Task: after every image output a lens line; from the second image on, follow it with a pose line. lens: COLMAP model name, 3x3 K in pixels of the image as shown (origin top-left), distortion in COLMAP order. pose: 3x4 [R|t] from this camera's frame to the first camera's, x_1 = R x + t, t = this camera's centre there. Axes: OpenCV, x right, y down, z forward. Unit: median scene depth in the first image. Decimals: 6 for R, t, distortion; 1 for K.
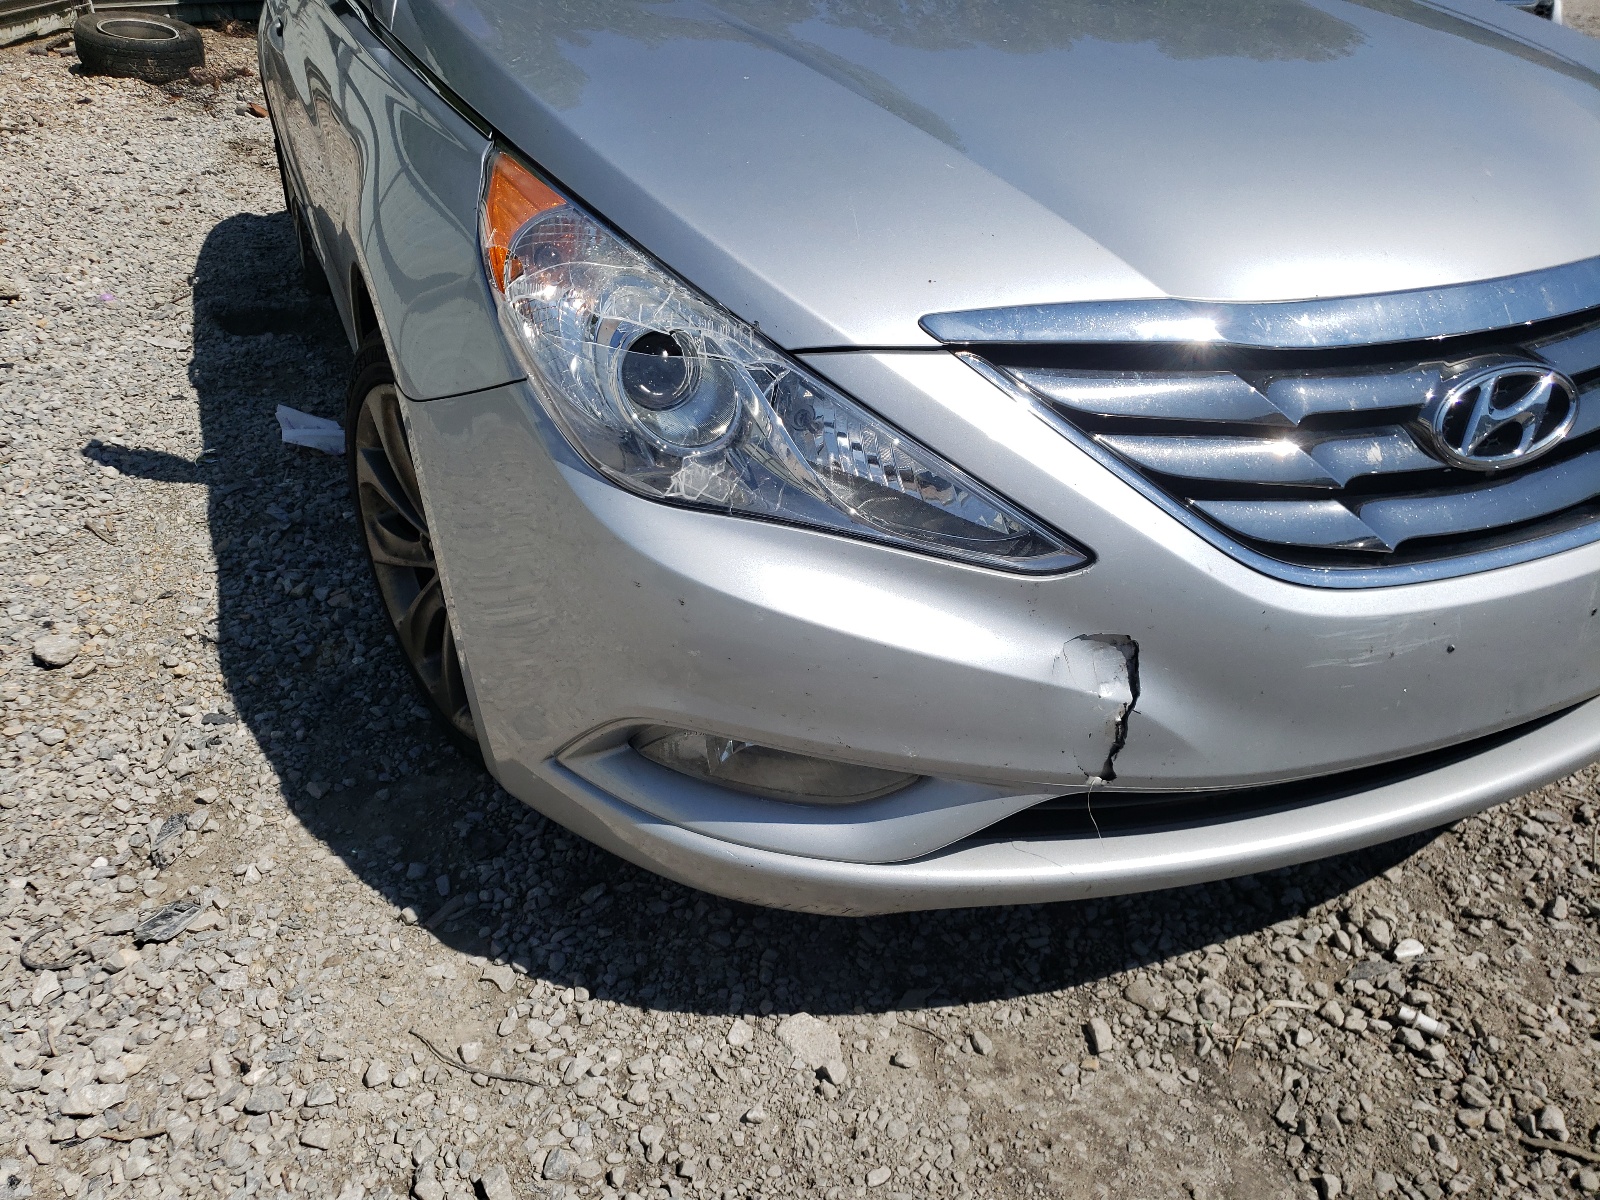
lens RADIAL K [[1239.2, 0, 800.0], [0, 1239.2, 600.0], [0, 0, 1]] dist [-0.007047, 0.001103]
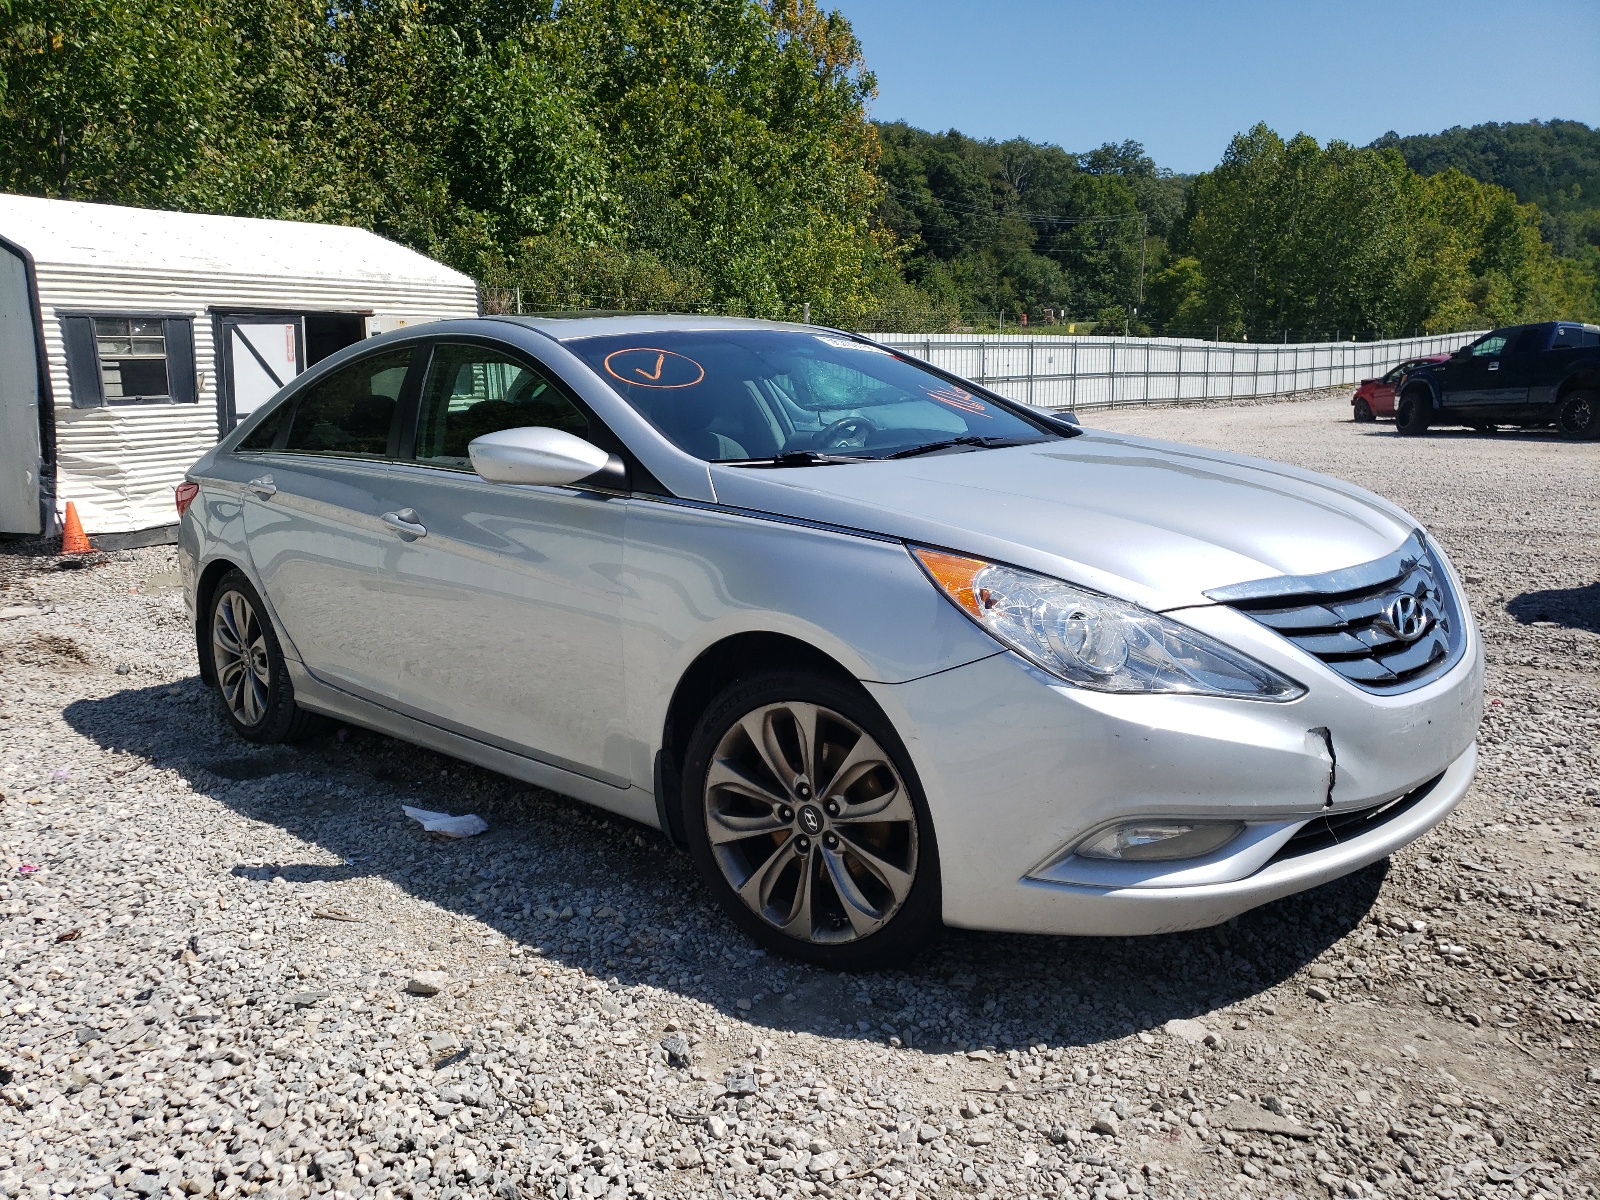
lens RADIAL K [[1198.5, 0, 800.0], [0, 1198.5, 600.0], [0, 0, 1]] dist [0.004919, 0.005089]
pose [[0.926588, -0.093537, 0.364259, -1.039415], [0.214829, 0.926640, -0.308524, 0.216468], [-0.308679, 0.364128, 0.878708, -0.468908]]
